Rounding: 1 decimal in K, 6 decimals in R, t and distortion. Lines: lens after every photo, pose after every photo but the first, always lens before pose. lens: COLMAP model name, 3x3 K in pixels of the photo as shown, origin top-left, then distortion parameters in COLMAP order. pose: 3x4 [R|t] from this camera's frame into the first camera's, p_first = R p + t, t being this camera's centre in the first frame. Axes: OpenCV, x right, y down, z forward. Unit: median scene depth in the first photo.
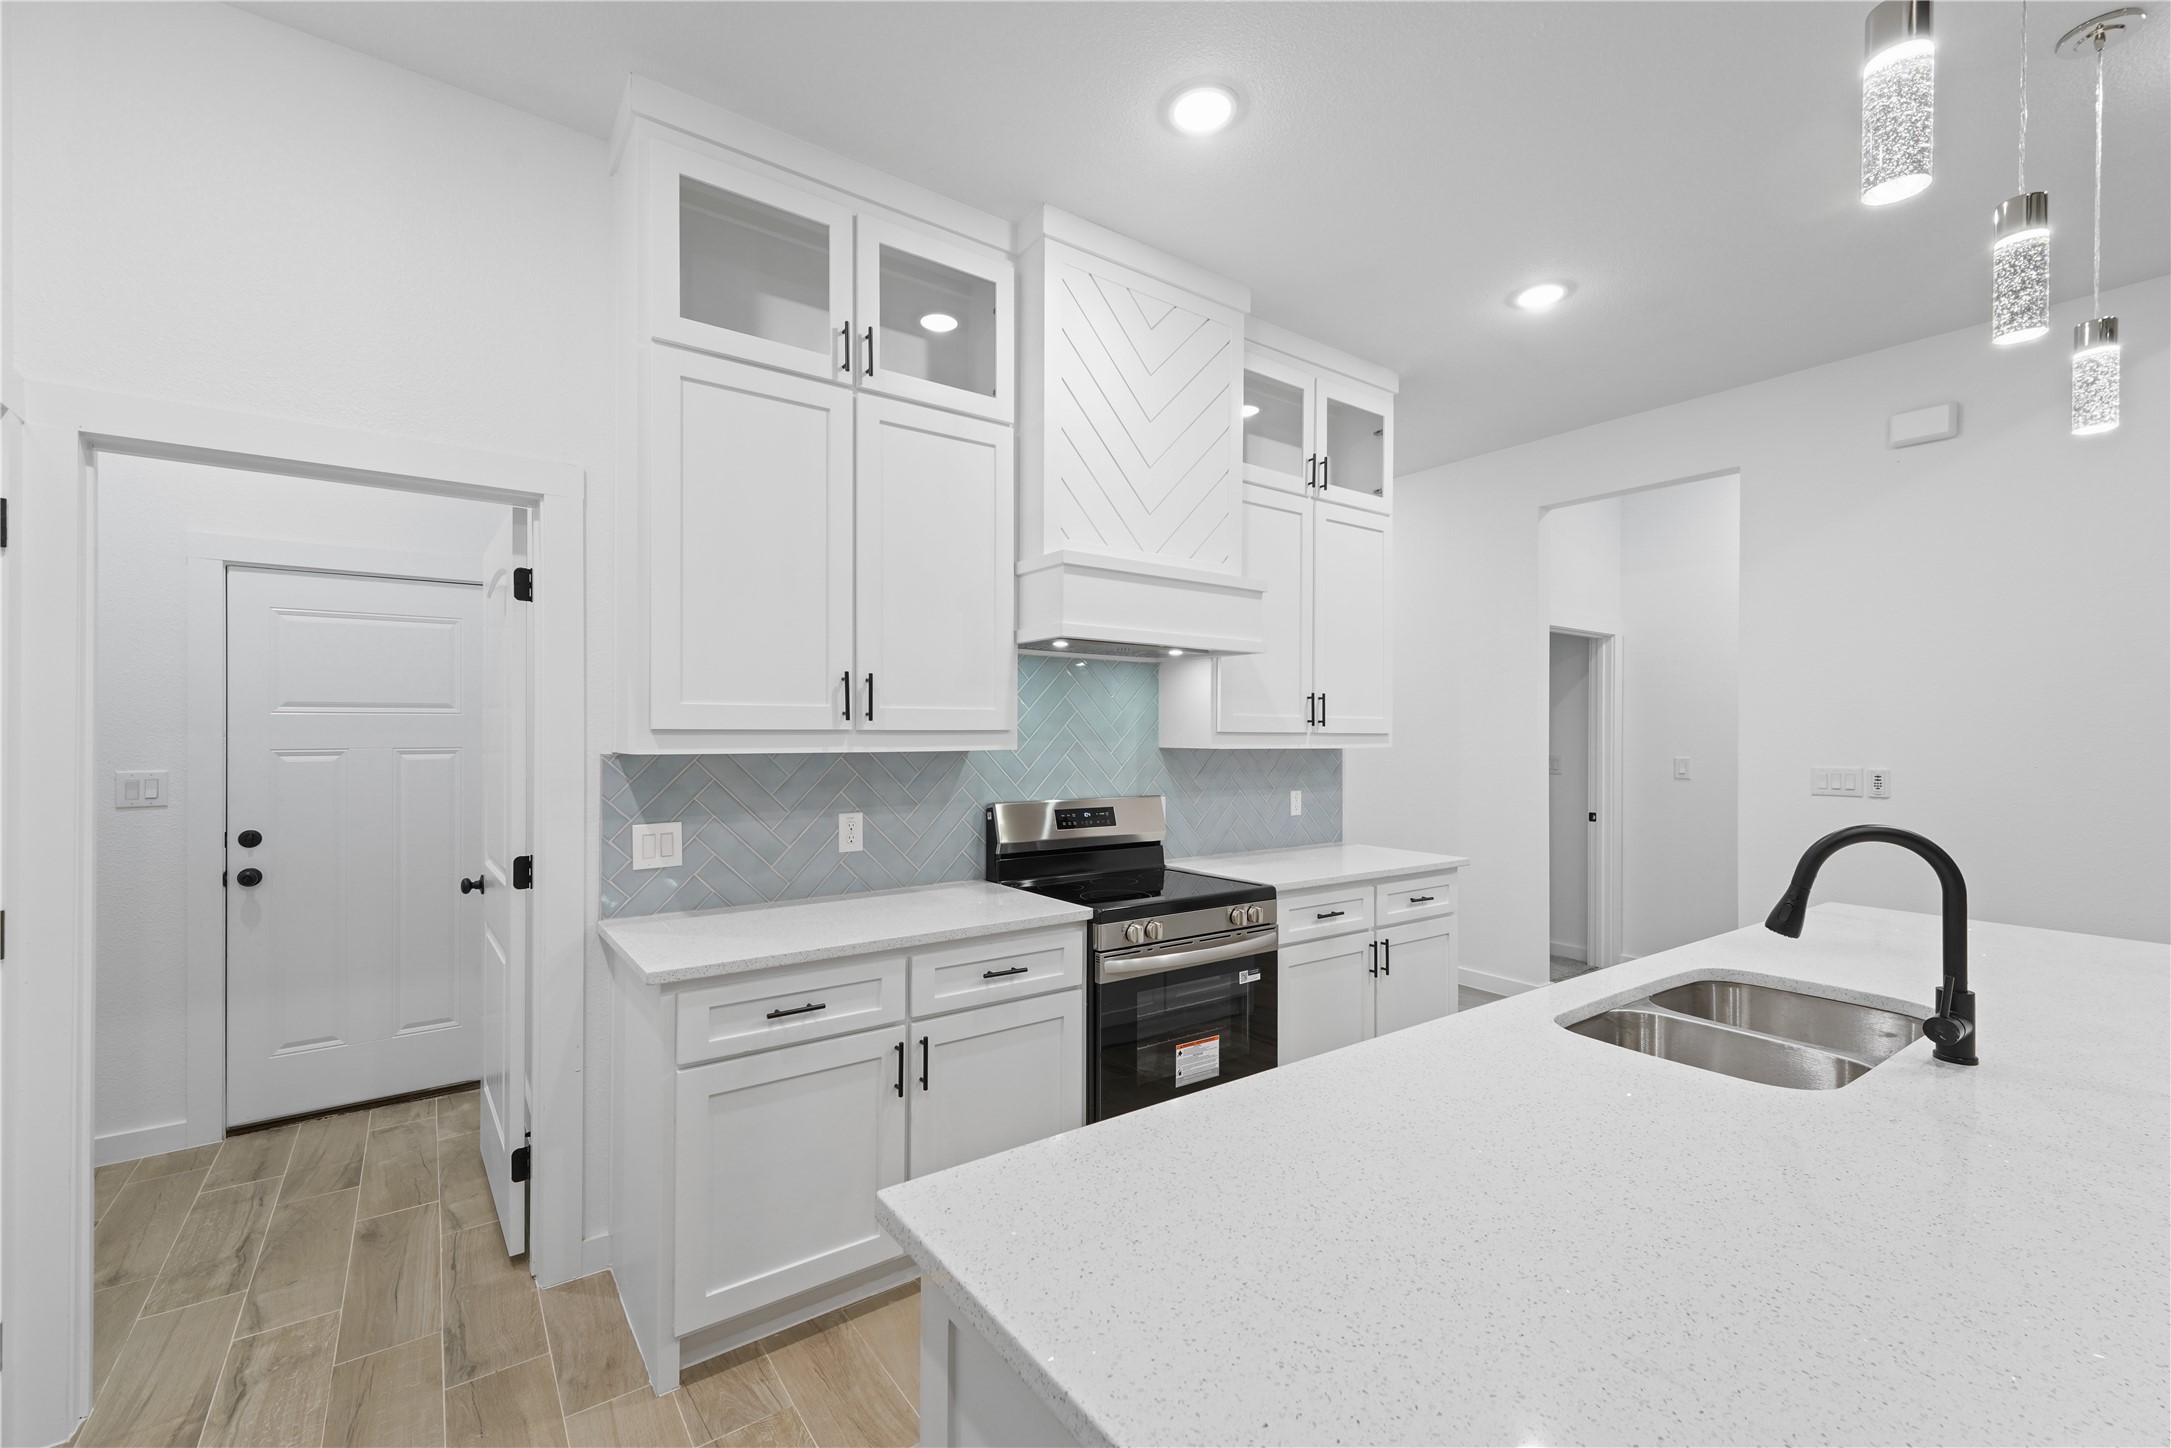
lens RADIAL K [[900.2, 0, 1081.1], [0, 900.2, 733.1], [0, 0, 1]] dist [0.015499, 0.000083]
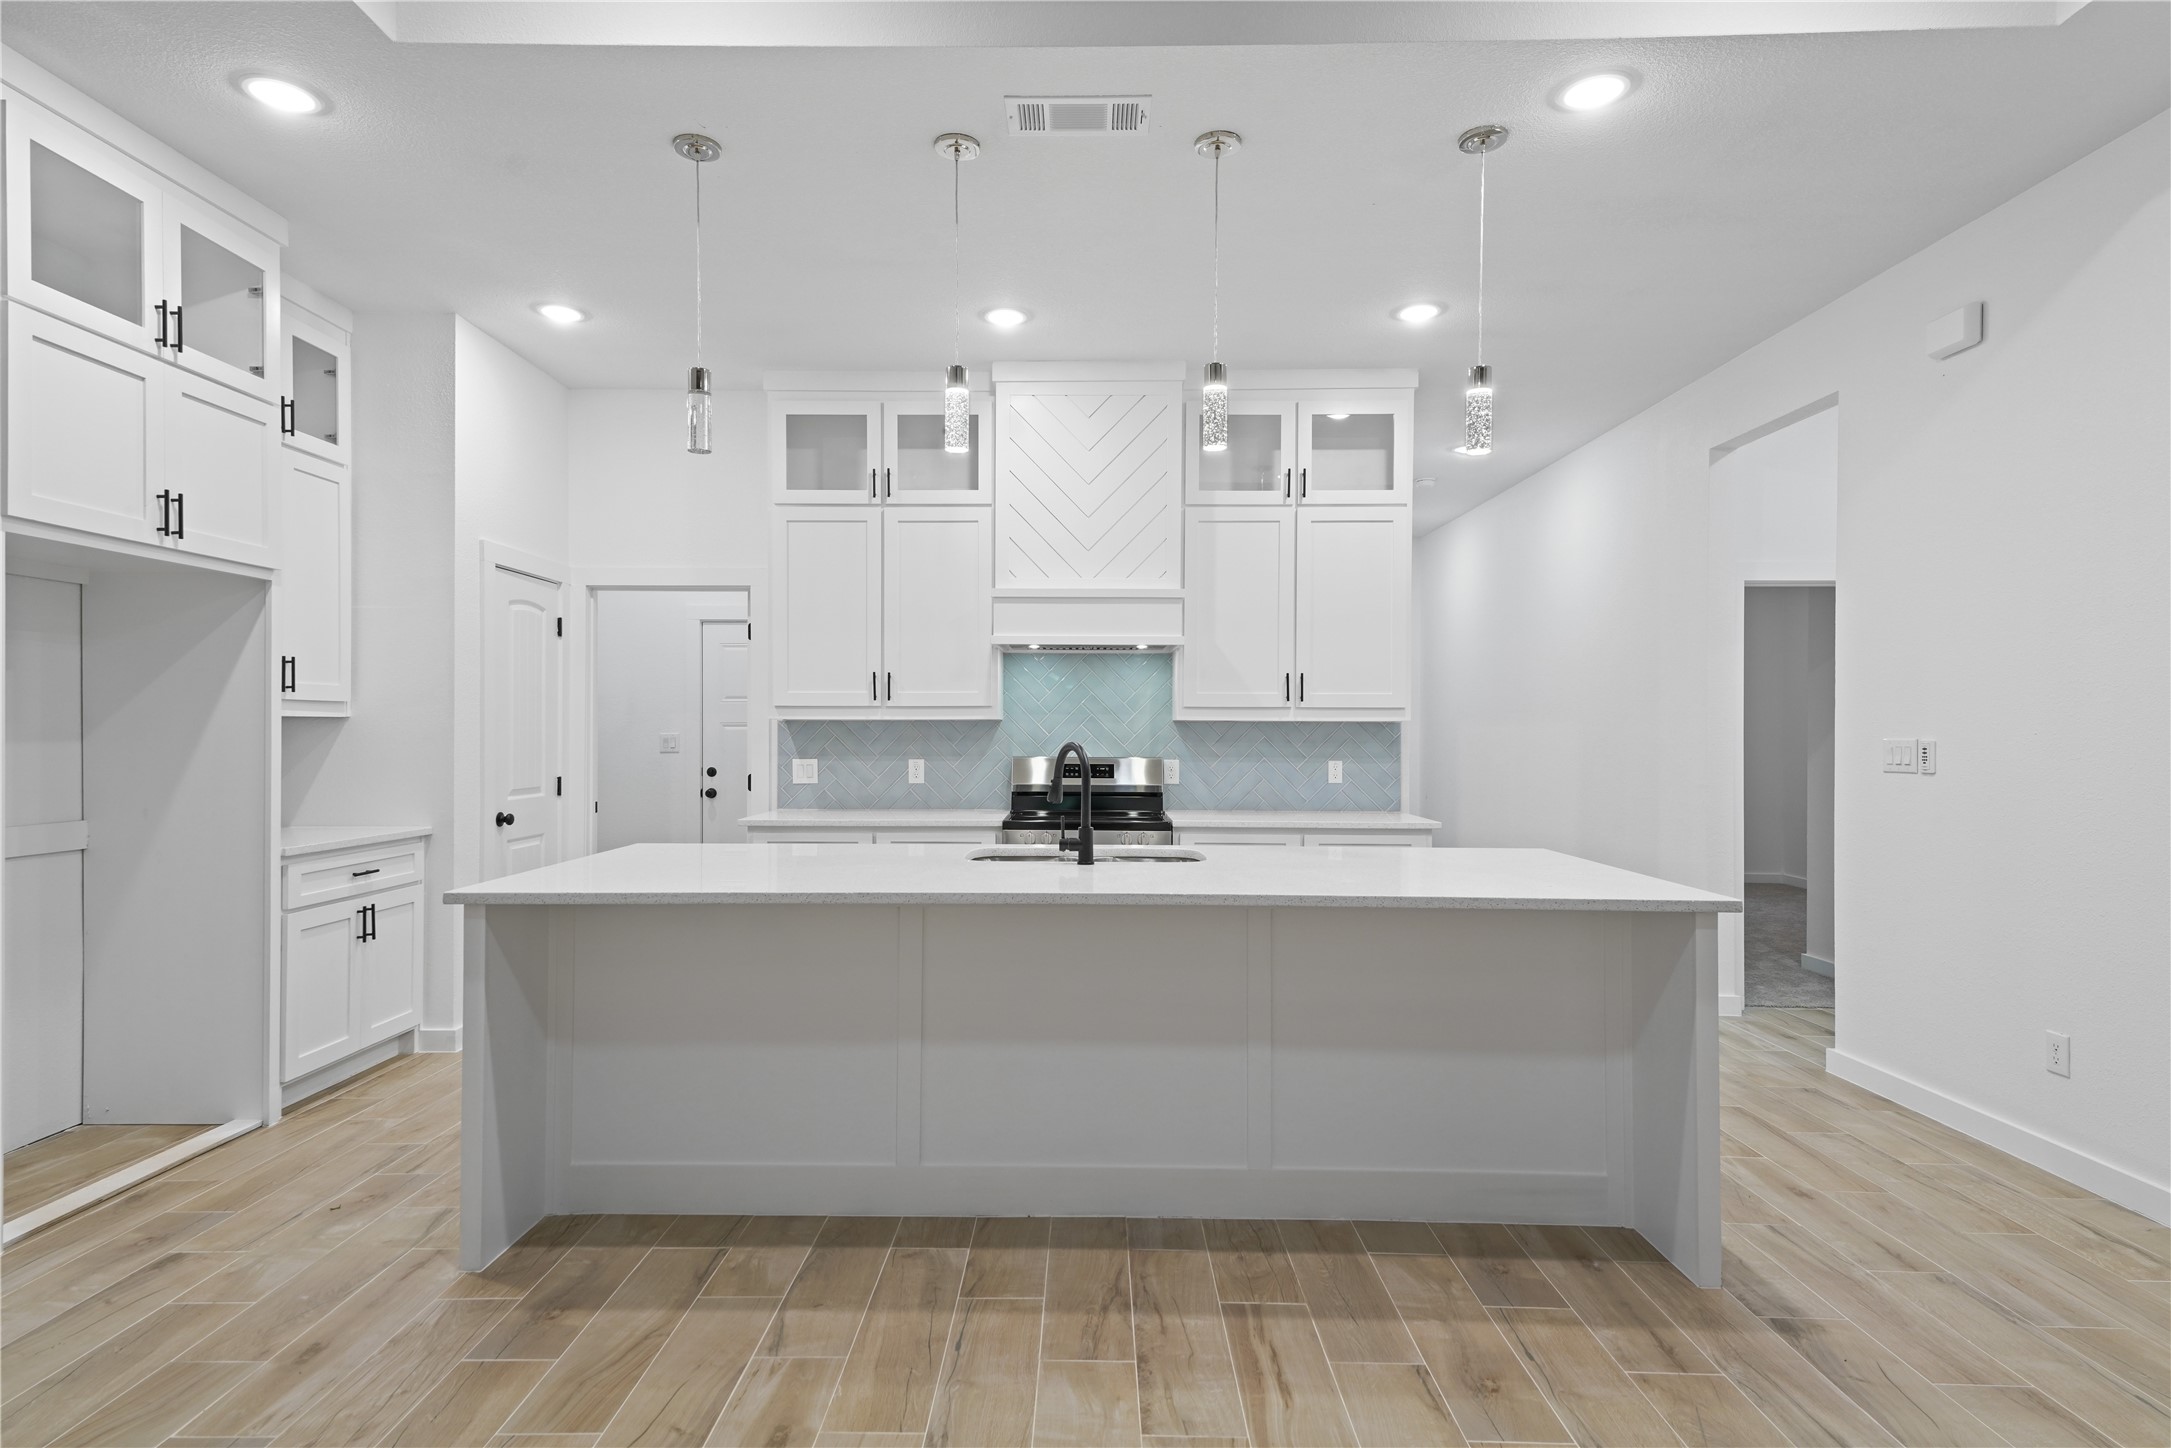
lens RADIAL K [[1130.6, 0, 1079.6], [0, 1130.6, 732.6], [0, 0, 1]] dist [0.061627, -0.027885]
pose [[0.803859, 0.000469, -0.594820, 1.175708], [0.000877, 0.999998, 0.001974, 0.037967], [0.594819, -0.002109, 0.803857, -0.444214]]
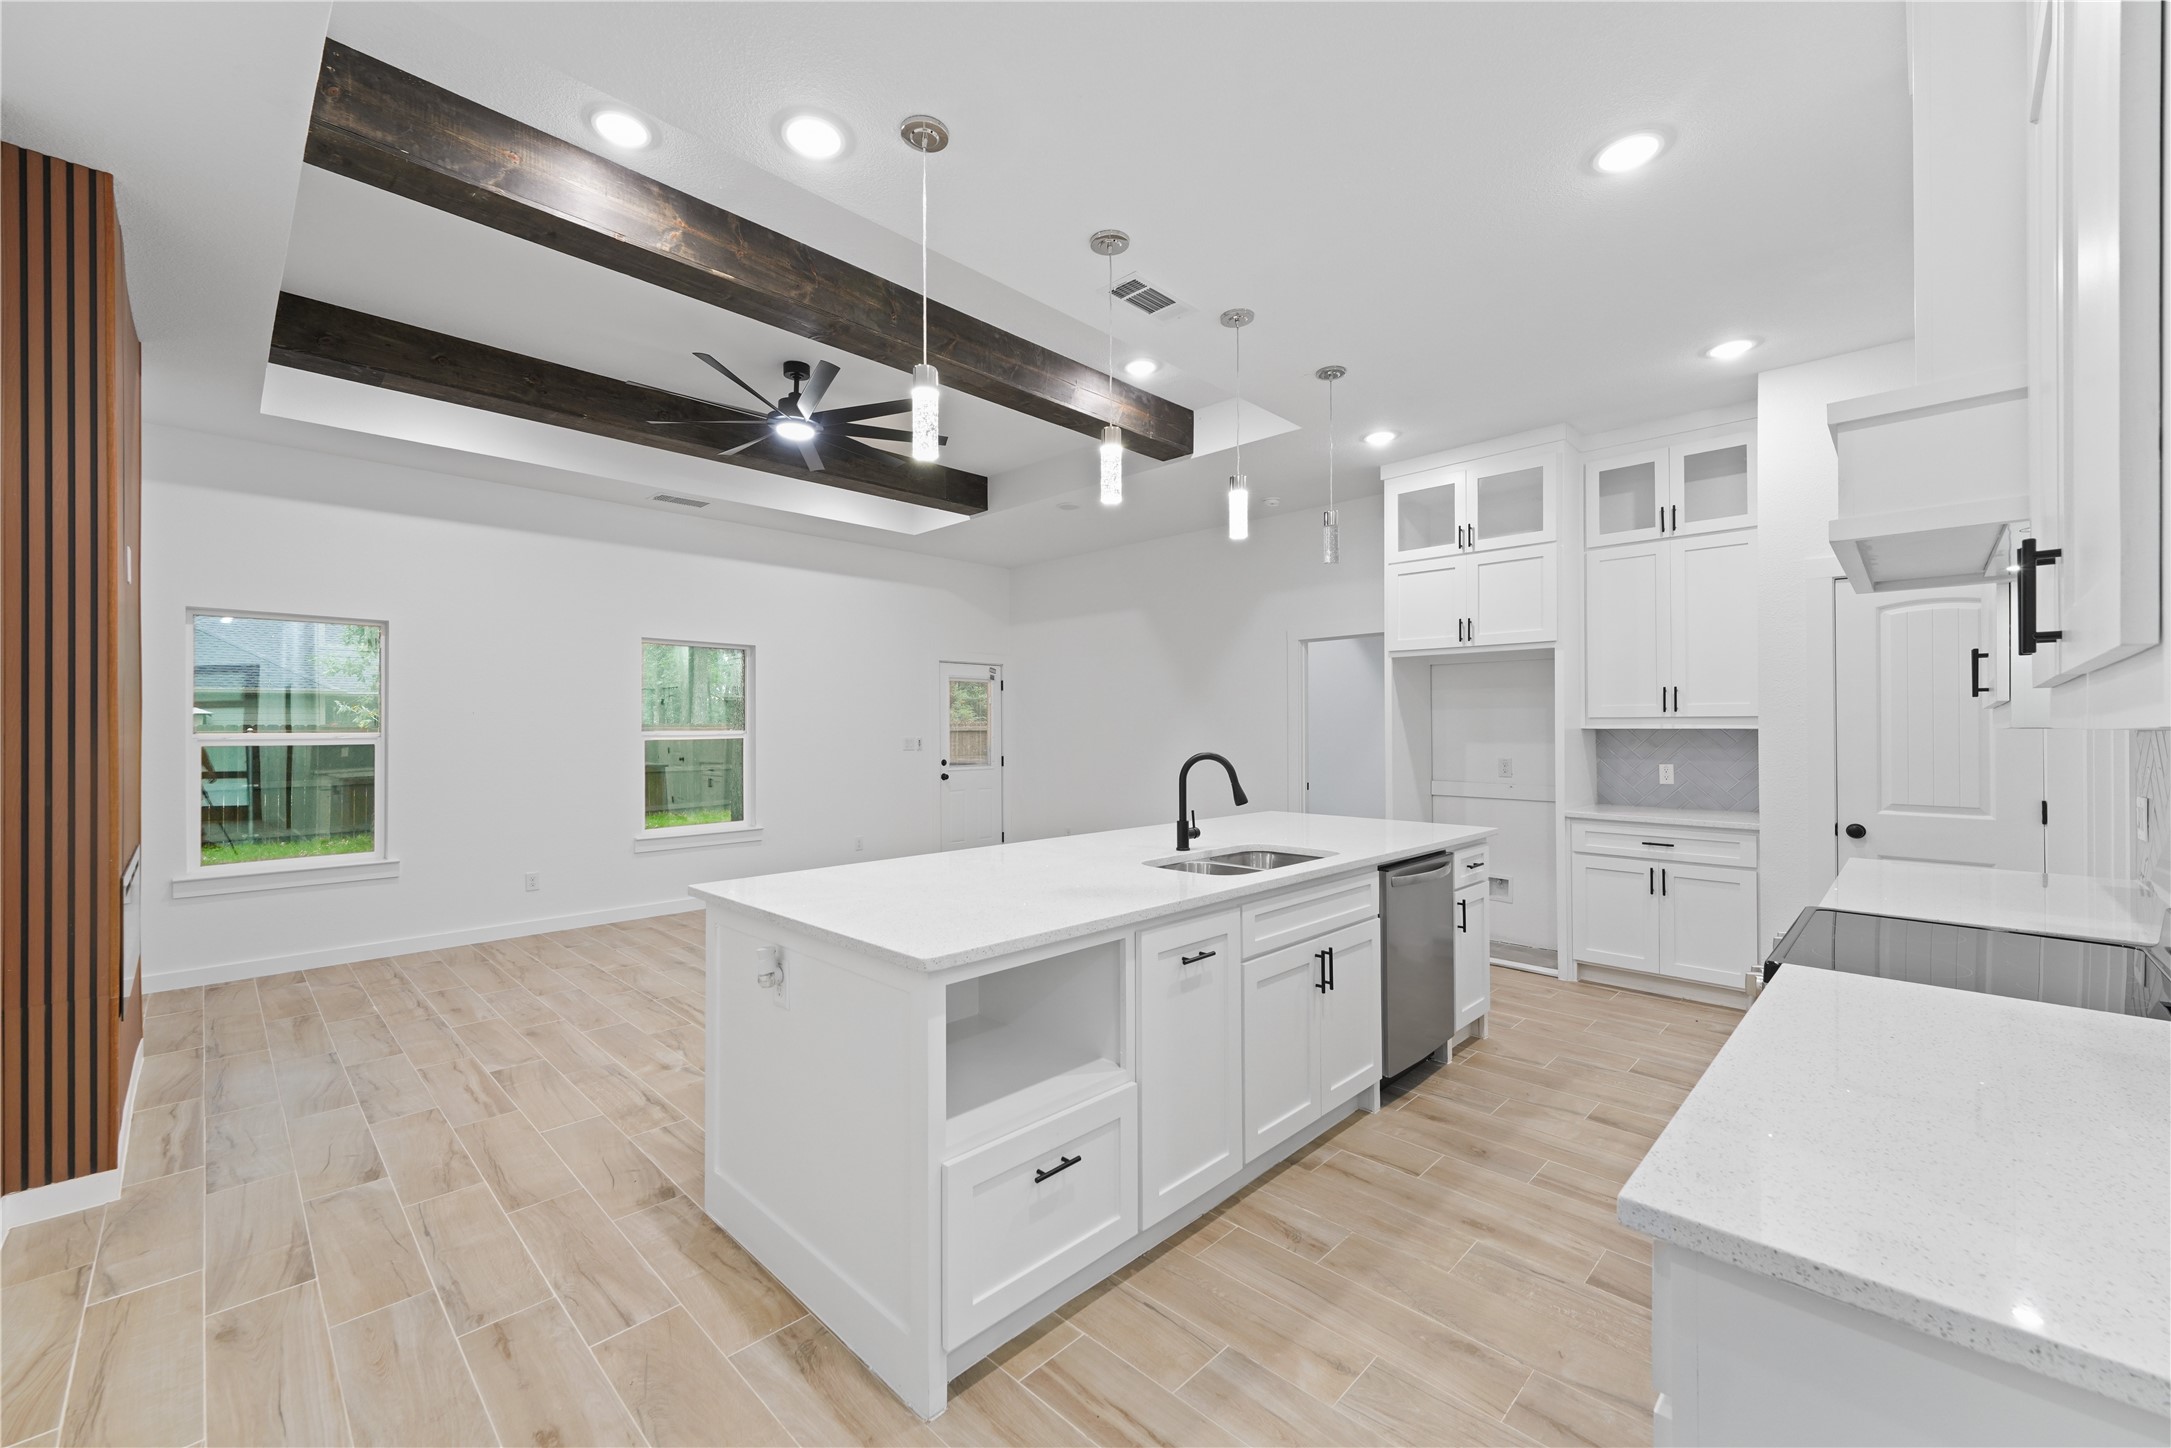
lens RADIAL K [[870.6, 0, 1062.3], [0, 870.6, 720.1], [0, 0, 1]] dist [0.011060, -0.000377]
pose [[-0.987720, -0.000729, -0.156234, 0.810742], [0.001090, 0.999933, -0.011555, 0.019660], [0.156232, -0.011583, -0.987653, 1.601017]]
